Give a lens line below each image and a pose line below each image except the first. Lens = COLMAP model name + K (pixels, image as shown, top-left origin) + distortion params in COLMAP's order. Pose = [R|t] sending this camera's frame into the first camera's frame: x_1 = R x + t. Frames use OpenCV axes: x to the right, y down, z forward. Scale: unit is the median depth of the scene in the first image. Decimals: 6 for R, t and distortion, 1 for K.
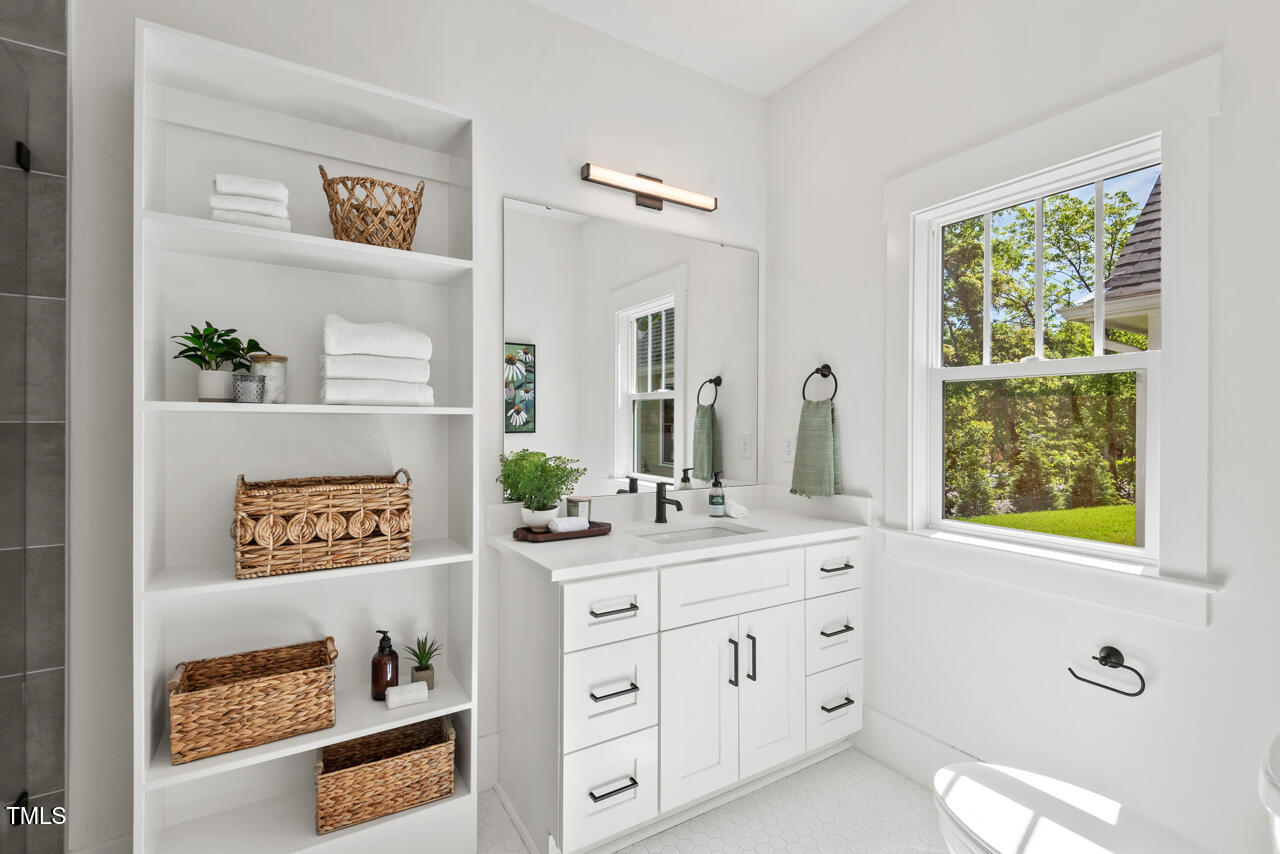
lens RADIAL K [[580.8, 0, 644.4], [0, 580.8, 415.5], [0, 0, 1]] dist [0.032605, -0.024361]
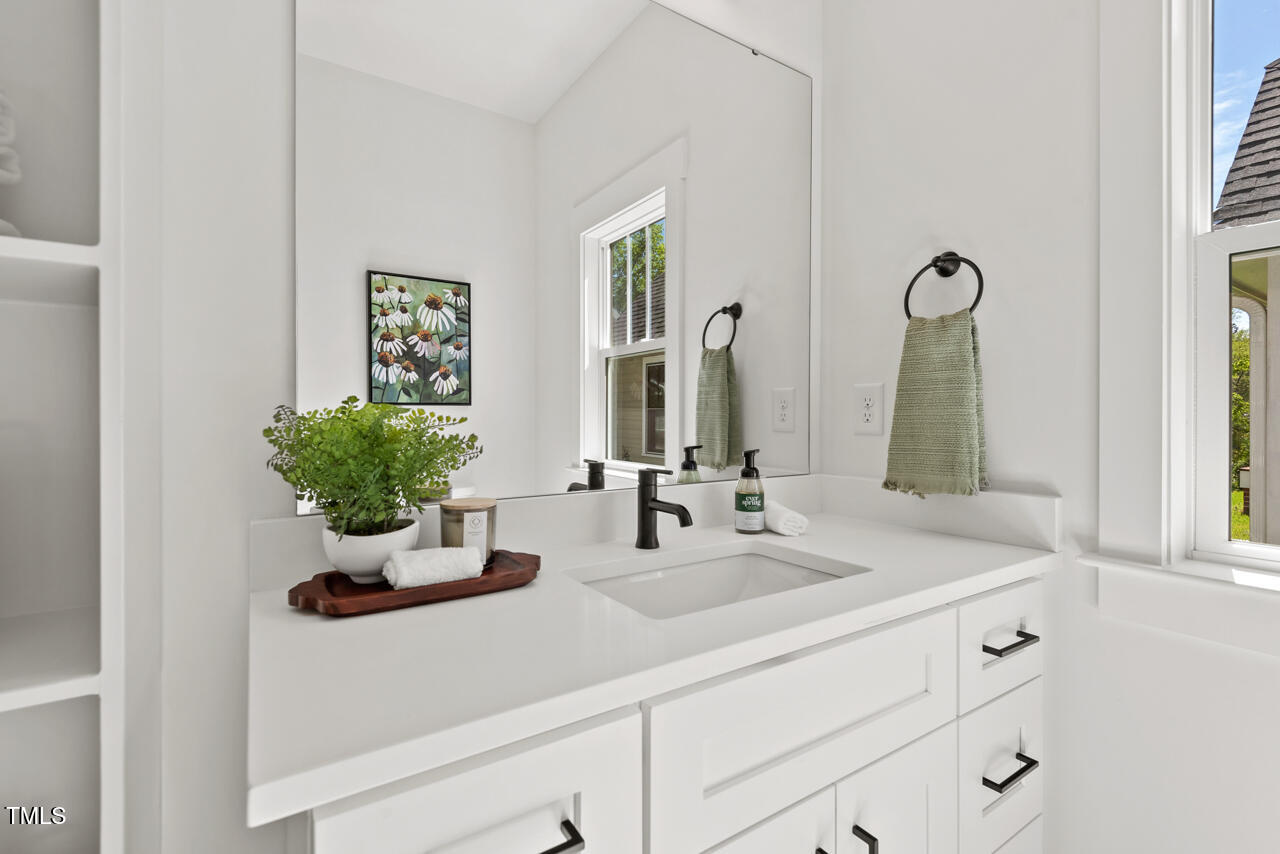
lens RADIAL K [[580.8, 0, 644.4], [0, 580.8, 415.5], [0, 0, 1]] dist [0.032605, -0.024361]
pose [[0.999546, -0.001676, 0.030087, 0.009378], [0.001331, 0.999933, 0.011469, 0.054340], [-0.030104, -0.011424, 0.999481, 0.428823]]
